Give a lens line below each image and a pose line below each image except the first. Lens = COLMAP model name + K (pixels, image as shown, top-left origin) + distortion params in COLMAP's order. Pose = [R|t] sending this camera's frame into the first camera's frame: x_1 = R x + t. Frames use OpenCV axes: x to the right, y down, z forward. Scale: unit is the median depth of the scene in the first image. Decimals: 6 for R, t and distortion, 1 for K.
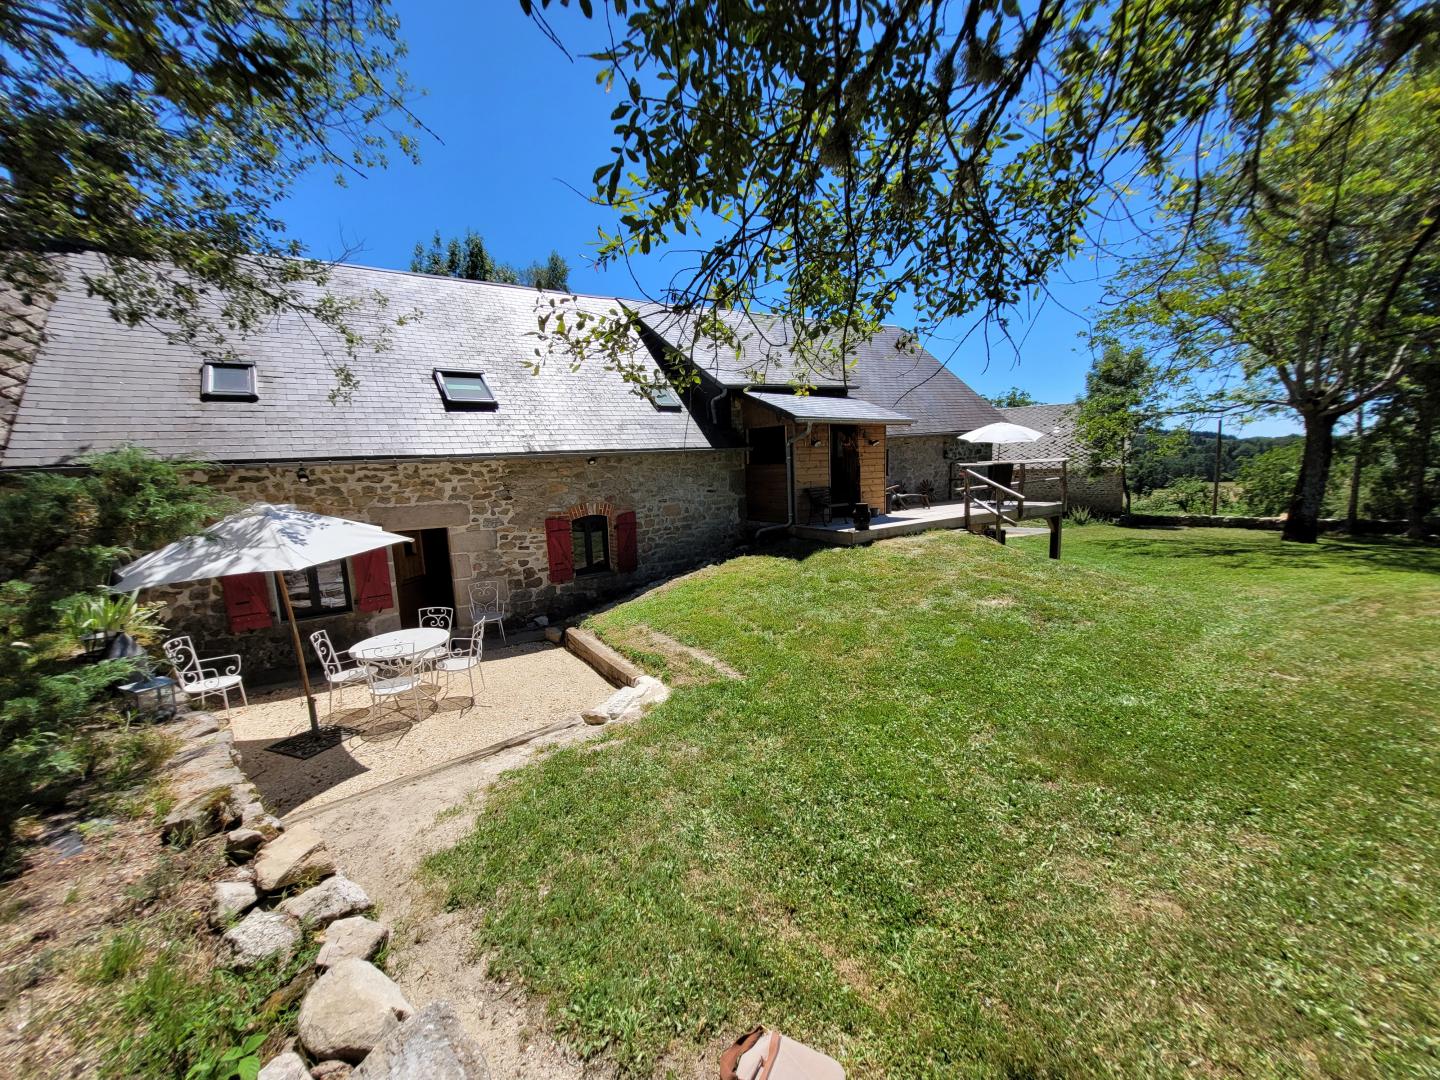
lens RADIAL K [[564.6, 0, 720.0], [0, 564.6, 540.0], [0, 0, 1]] dist [0.003234, 0.002613]
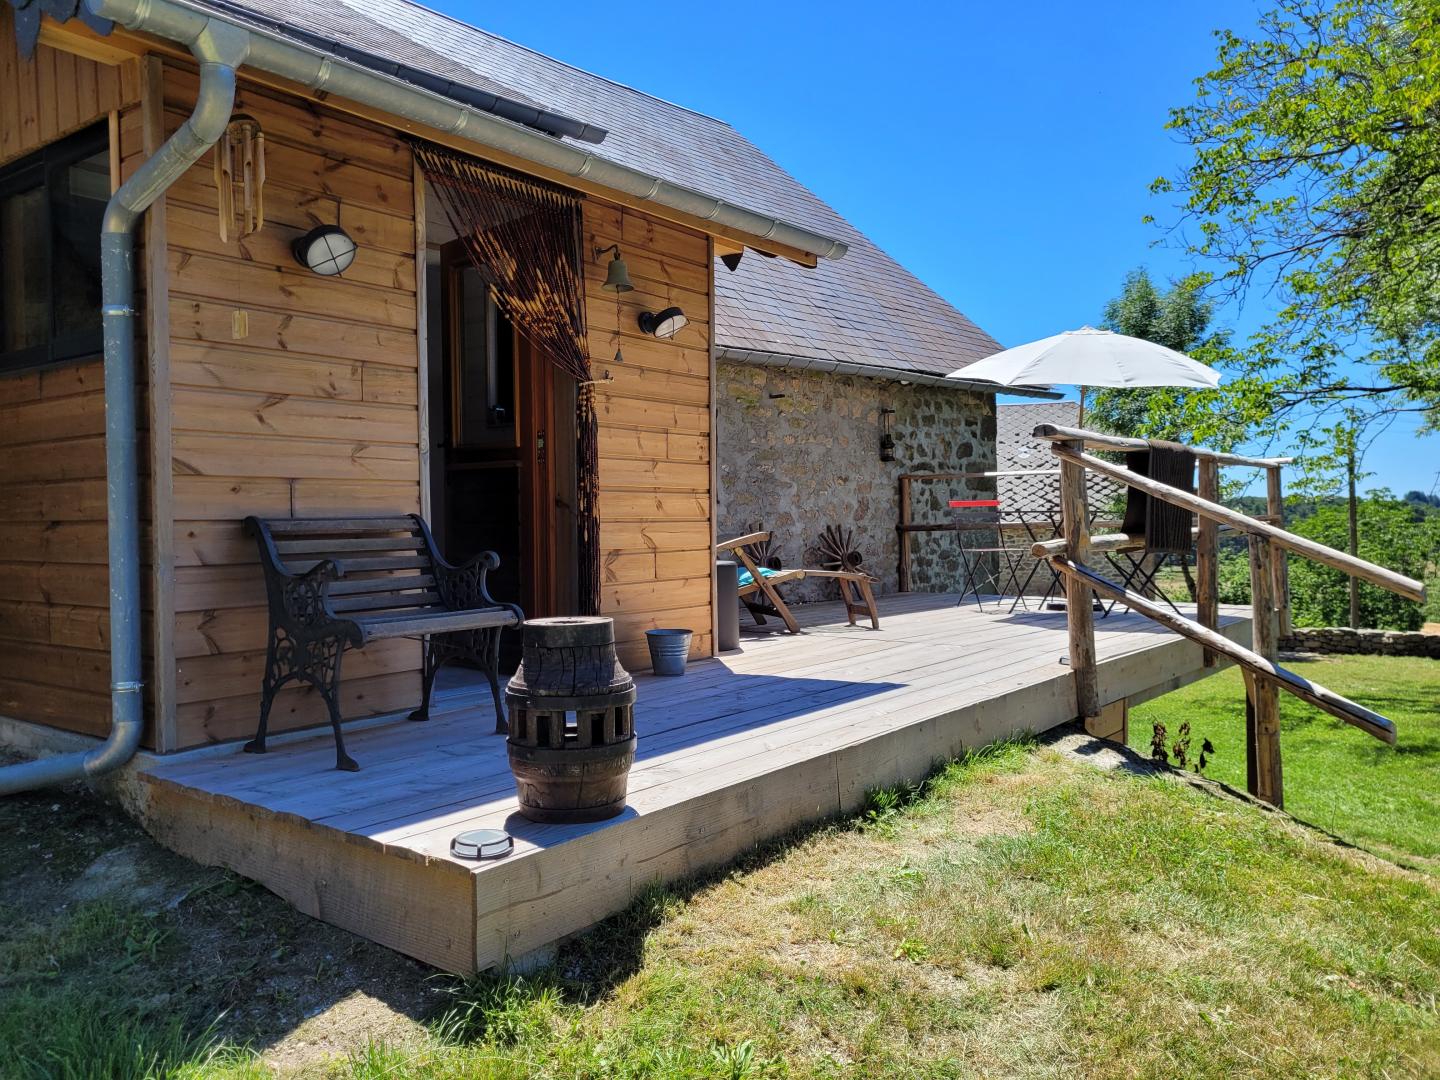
lens RADIAL K [[1098.1, 0, 720.0], [0, 1098.1, 540.0], [0, 0, 1]] dist [0.004032, 0.001656]
pose [[0.953638, 0.021573, 0.300181, 0.173561], [0.013328, 0.993421, -0.113737, -0.044031], [-0.300660, 0.112465, 0.947077, 0.618578]]
